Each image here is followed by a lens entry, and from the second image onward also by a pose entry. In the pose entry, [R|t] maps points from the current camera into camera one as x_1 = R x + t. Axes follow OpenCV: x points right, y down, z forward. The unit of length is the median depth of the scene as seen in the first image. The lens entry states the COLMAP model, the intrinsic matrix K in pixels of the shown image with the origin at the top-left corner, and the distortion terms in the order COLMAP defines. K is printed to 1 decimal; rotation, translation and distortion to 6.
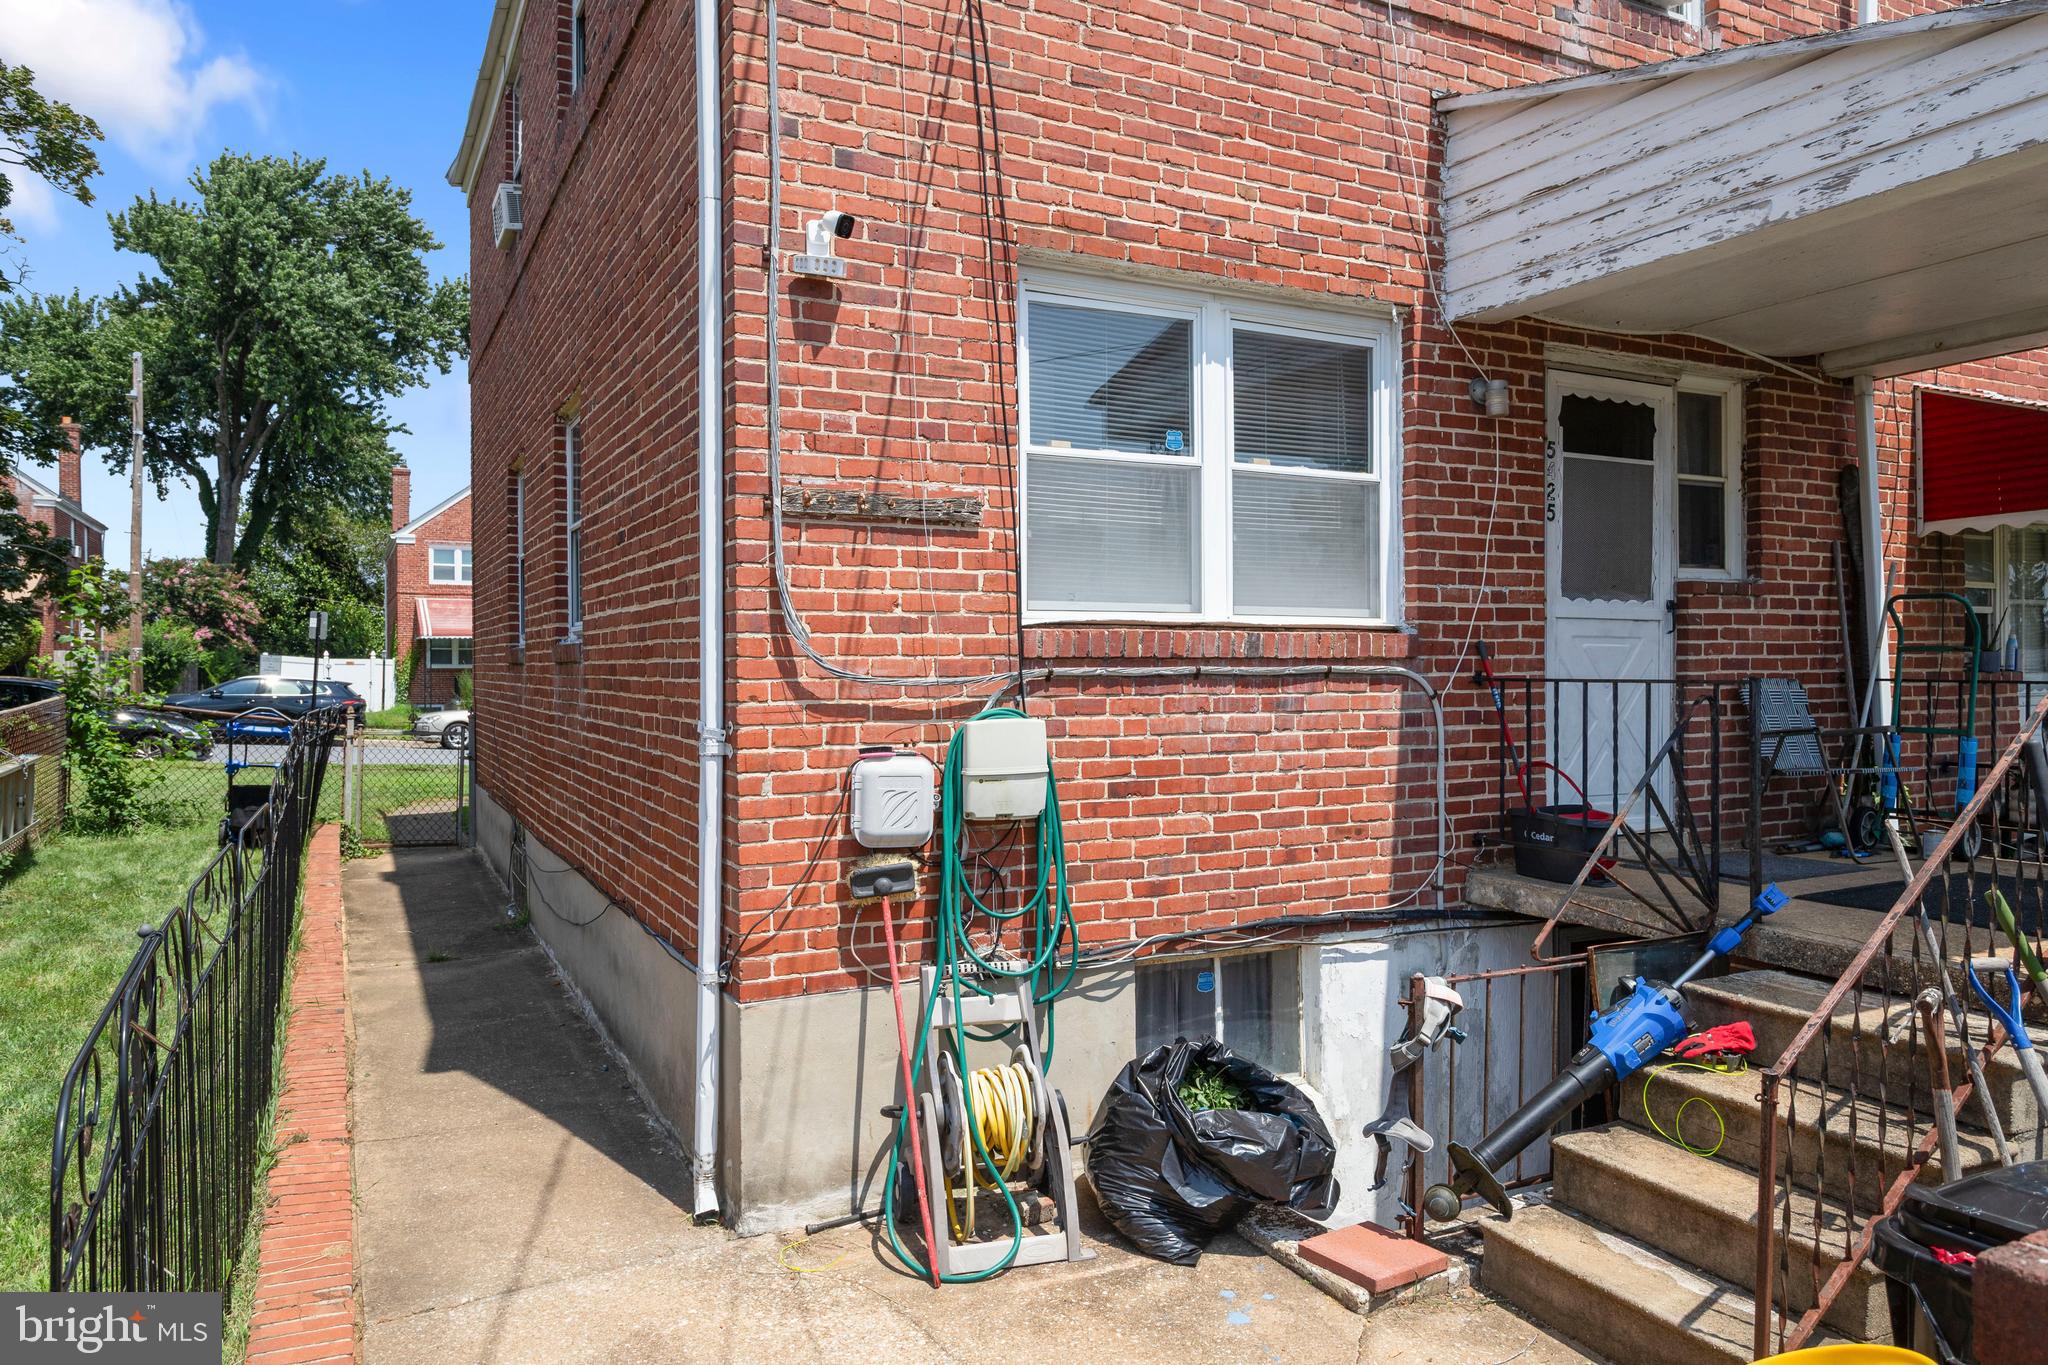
lens RADIAL K [[1366.6, 0, 1027.6], [0, 1366.6, 668.7], [0, 0, 1]] dist [0.006033, -0.004132]
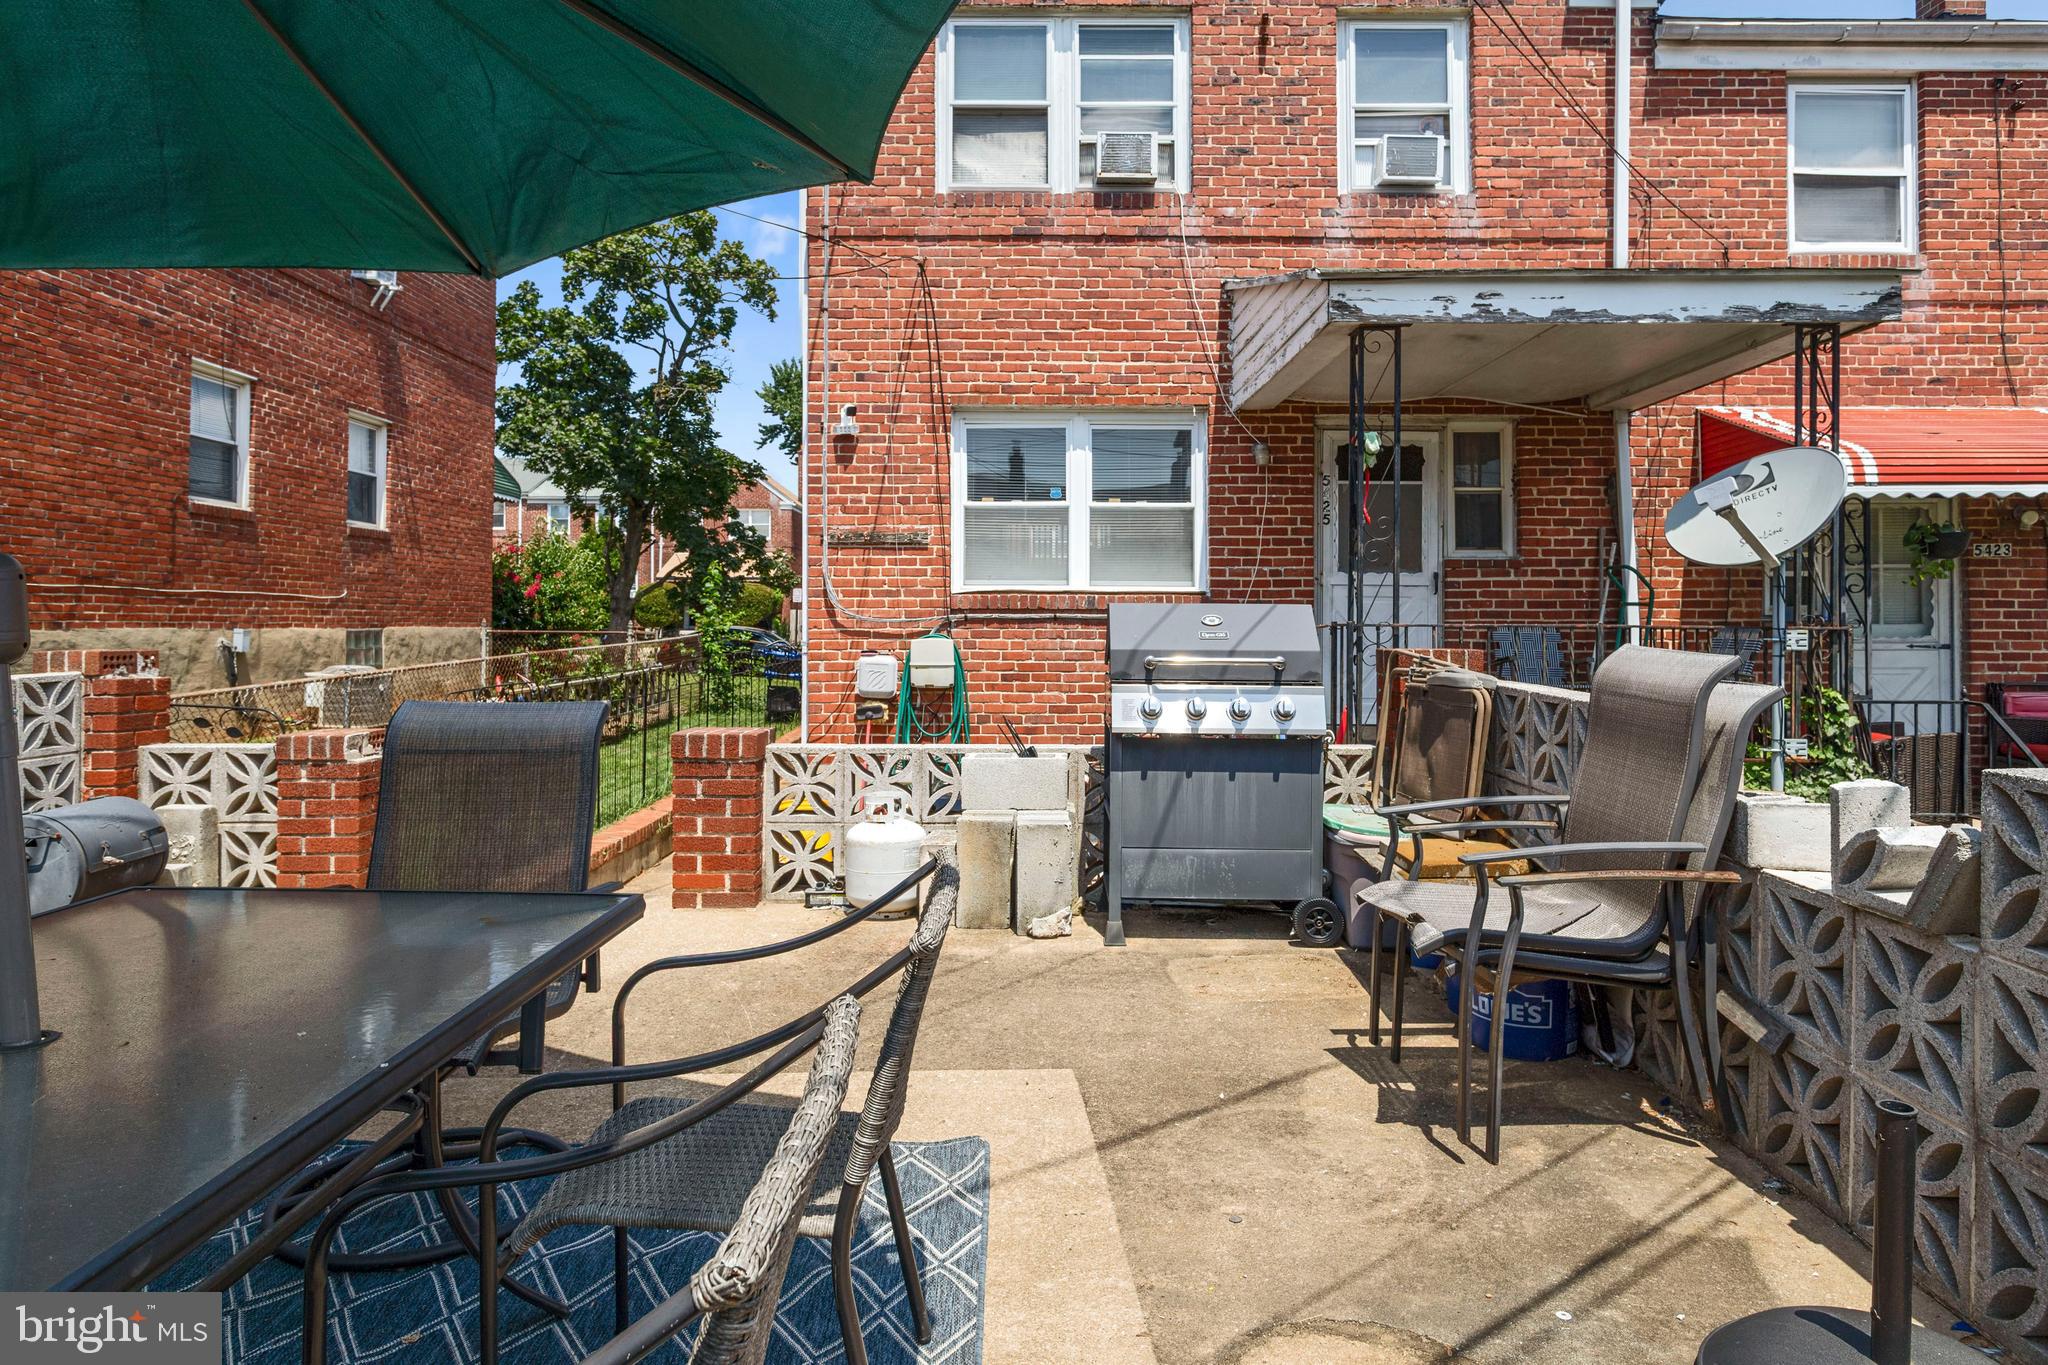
lens RADIAL K [[1263.1, 0, 1021.9], [0, 1263.1, 609.9], [0, 0, 1]] dist [-0.014059, 0.004191]
pose [[0.890862, -0.000704, -0.454274, 0.788673], [-0.005467, 0.999910, -0.012270, 0.013023], [0.454241, 0.013414, 0.890778, -0.513665]]
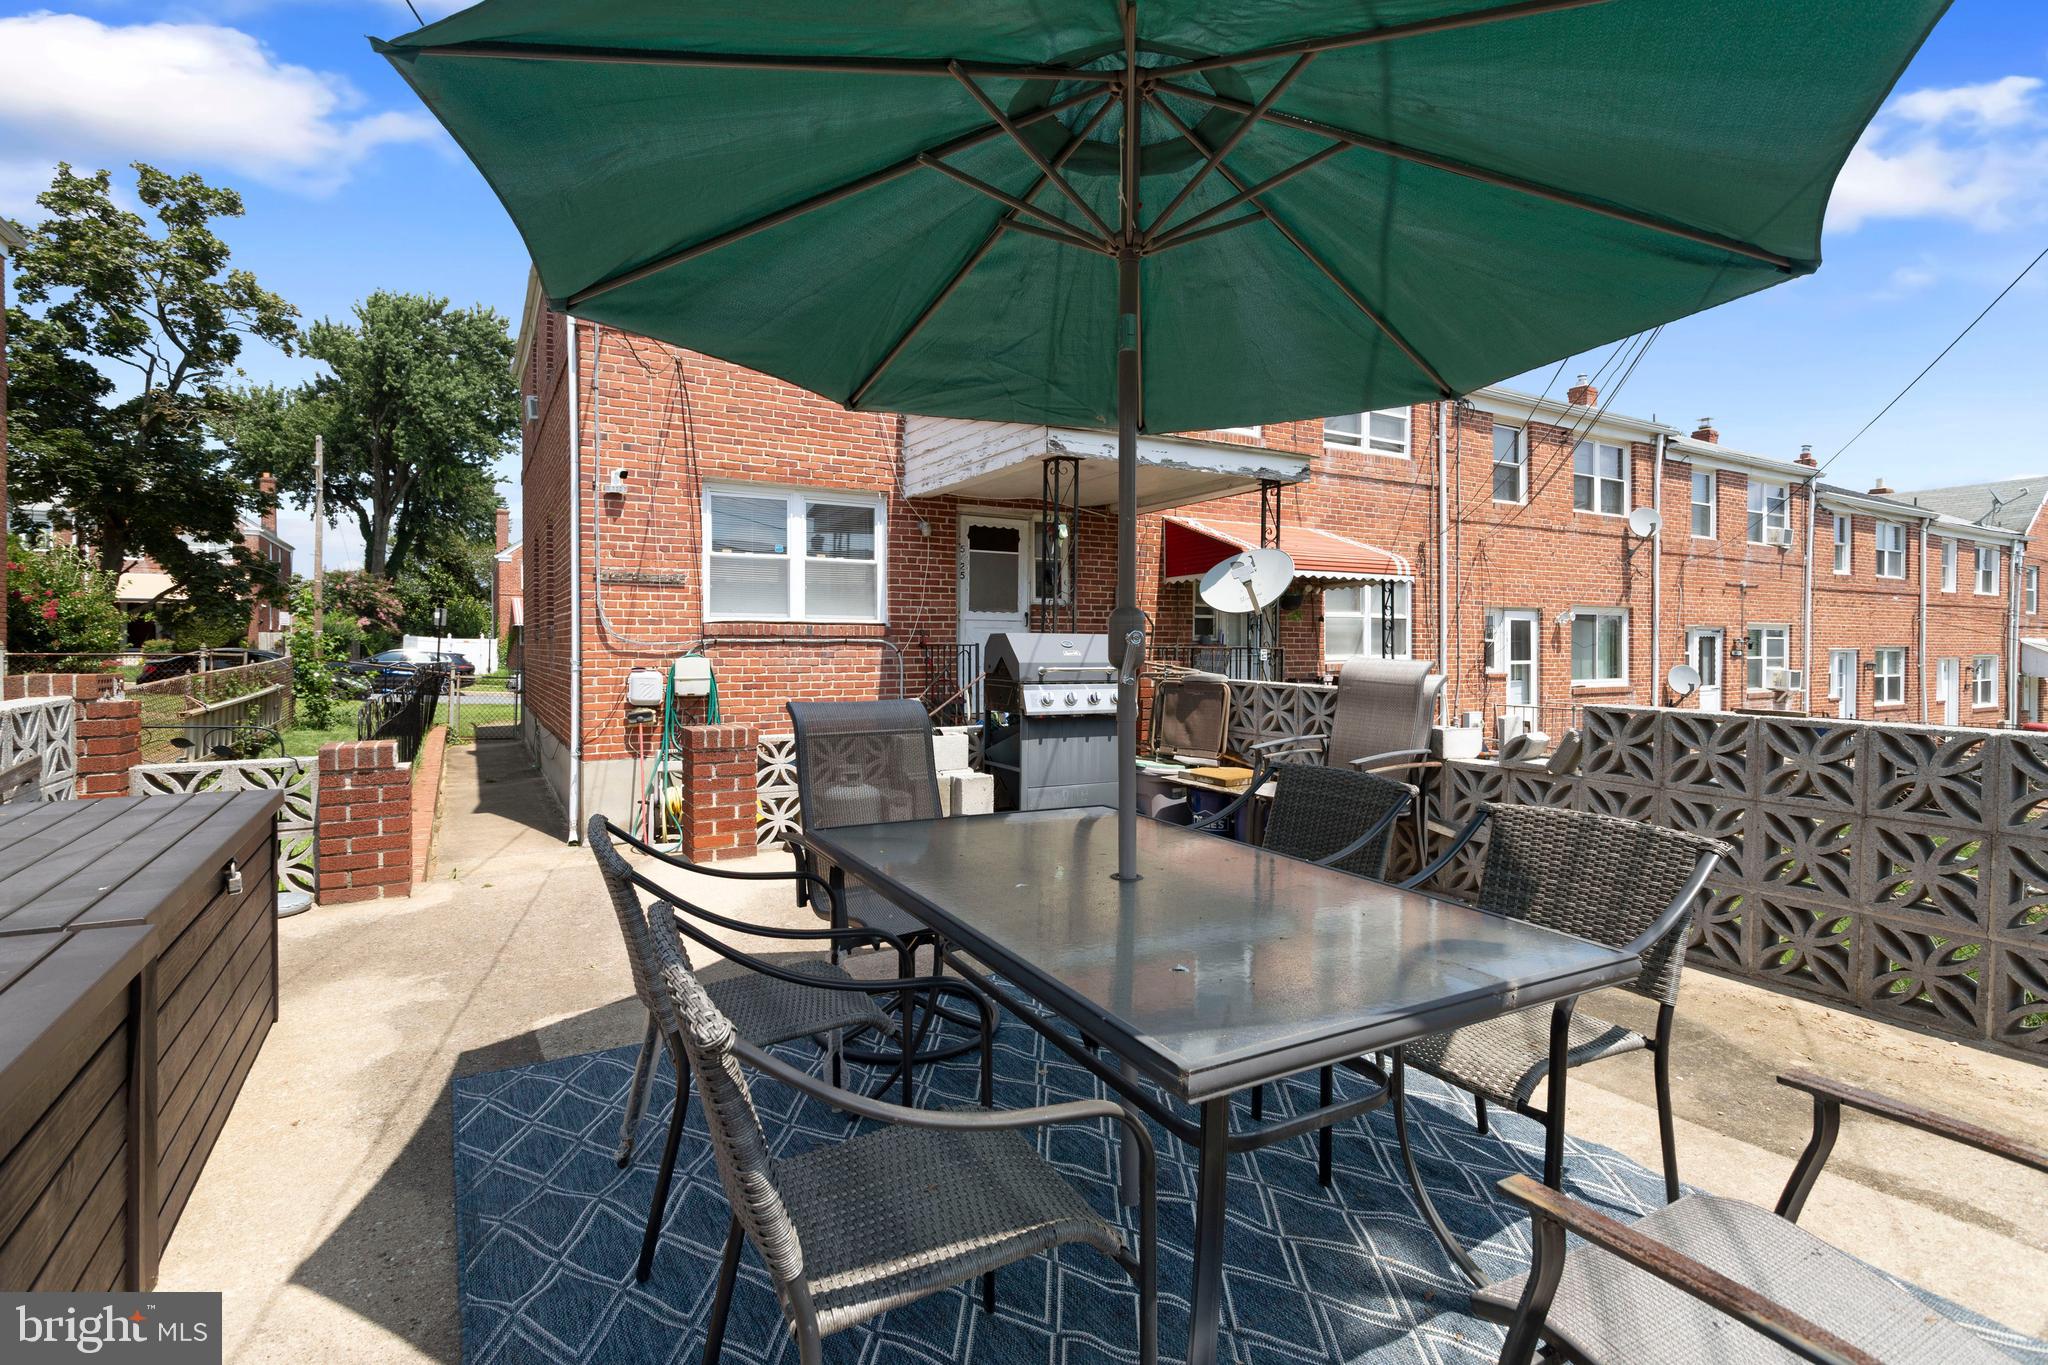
lens RADIAL K [[973.4, 0, 1023.4], [0, 973.4, 657.4], [0, 0, 1]] dist [0.000998, 0.002051]
pose [[0.998450, 0.002973, 0.055569, 0.422667], [-0.003454, 0.999957, 0.008575, 0.014200], [-0.055541, -0.008753, 0.998418, -0.744256]]
